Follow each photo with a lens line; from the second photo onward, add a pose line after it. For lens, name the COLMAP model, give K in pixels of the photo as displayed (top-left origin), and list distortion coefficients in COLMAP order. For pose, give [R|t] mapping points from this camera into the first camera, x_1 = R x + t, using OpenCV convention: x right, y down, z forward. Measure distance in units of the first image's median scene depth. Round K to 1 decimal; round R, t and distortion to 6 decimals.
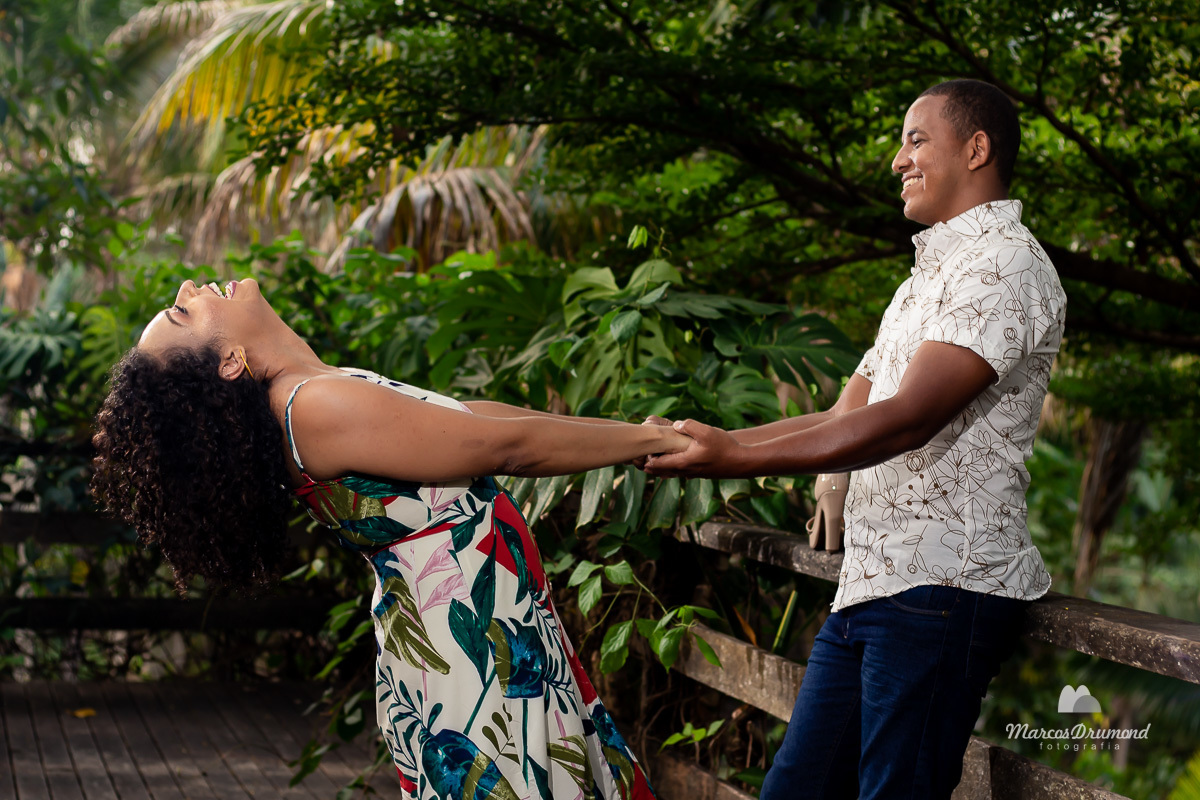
lens RADIAL K [[3597.7, 0, 542.6], [0, 3597.7, 467.9], [0, 0, 1]] dist [-0.072846, 0.000000]
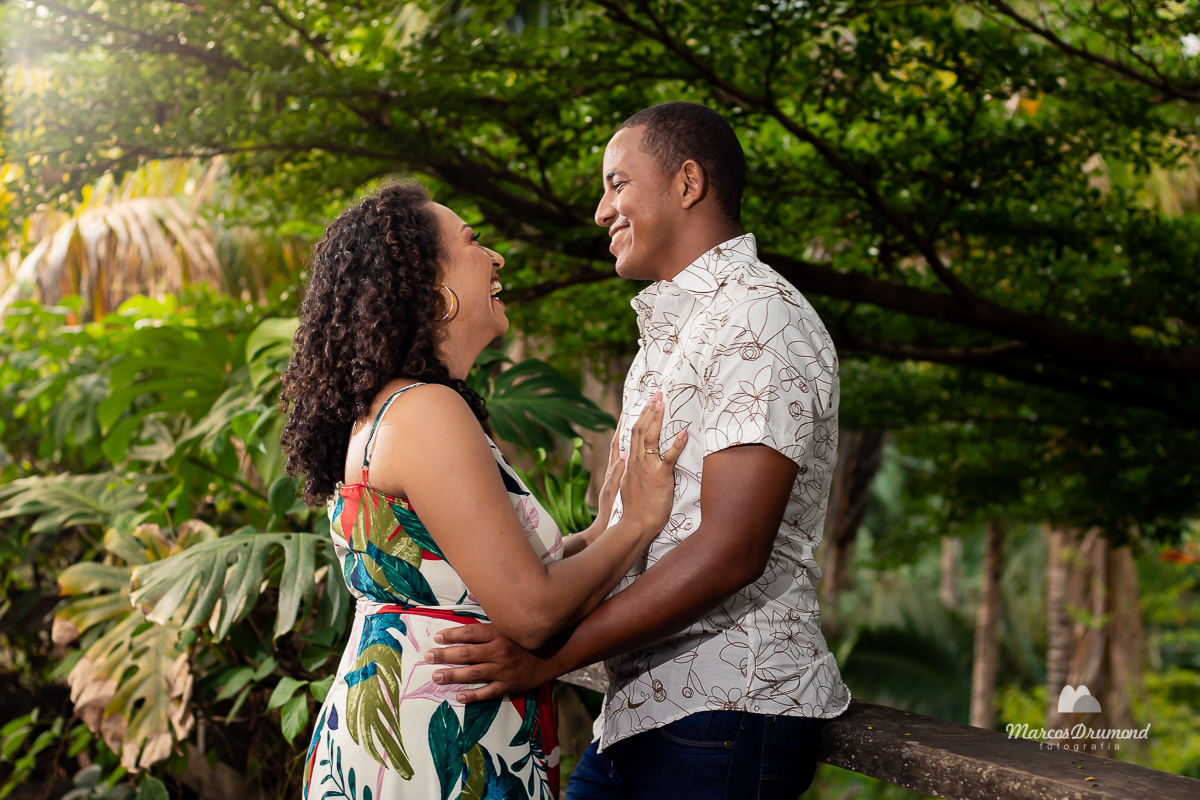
lens RADIAL K [[3597.7, 0, 656.7], [0, 3597.7, 461.1], [0, 0, 1]] dist [-0.072846, 0.000000]
pose [[0.992026, -0.060617, 0.110498, 0.005646], [0.060745, 0.998151, 0.002218, -0.015644], [-0.110428, 0.004512, 0.993874, 0.107286]]
